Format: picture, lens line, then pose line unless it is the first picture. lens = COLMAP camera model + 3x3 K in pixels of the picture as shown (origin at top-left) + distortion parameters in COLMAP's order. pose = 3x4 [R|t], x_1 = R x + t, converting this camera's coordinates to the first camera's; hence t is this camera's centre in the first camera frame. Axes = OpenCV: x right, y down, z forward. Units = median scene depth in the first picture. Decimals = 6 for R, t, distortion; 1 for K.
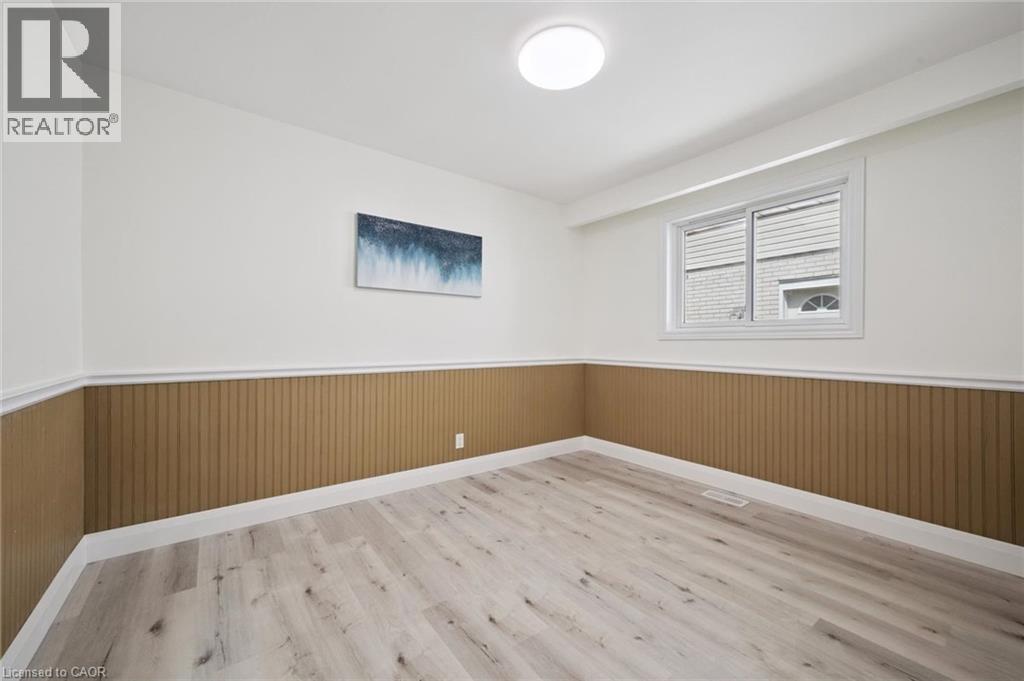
lens RADIAL K [[403.0, 0, 515.3], [0, 403.0, 340.3], [0, 0, 1]] dist [-0.002980, -0.000257]
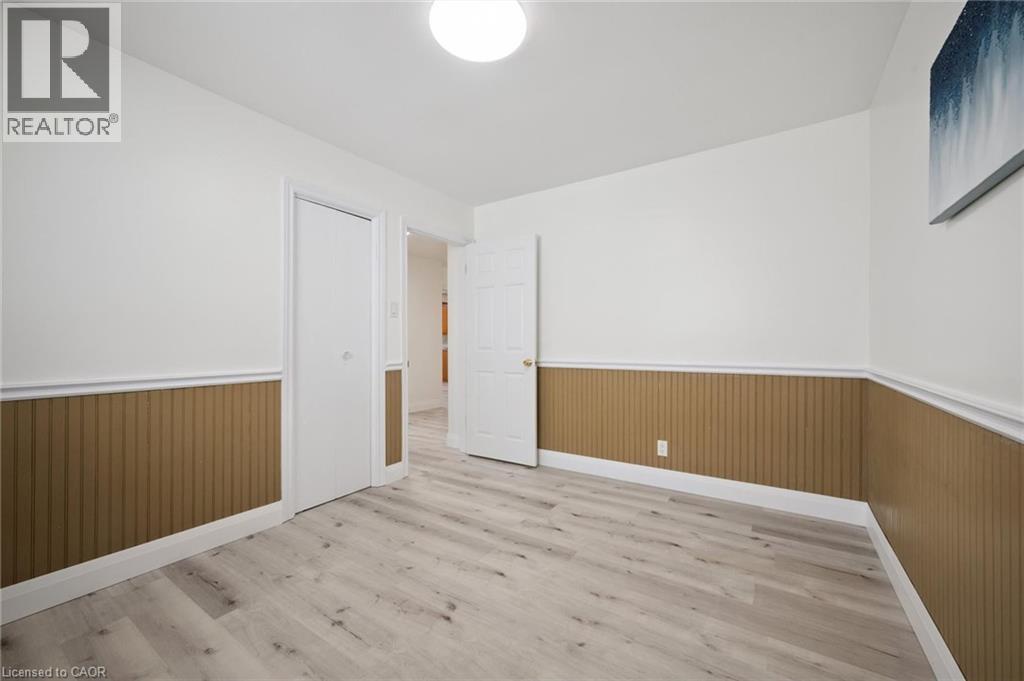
lens RADIAL K [[403.0, 0, 515.3], [0, 403.0, 340.3], [0, 0, 1]] dist [-0.002980, -0.000257]
pose [[-0.943490, -0.000759, -0.331399, 0.346112], [0.001756, 0.999972, -0.007290, 0.009464], [0.331396, -0.007460, -0.943462, 1.961411]]
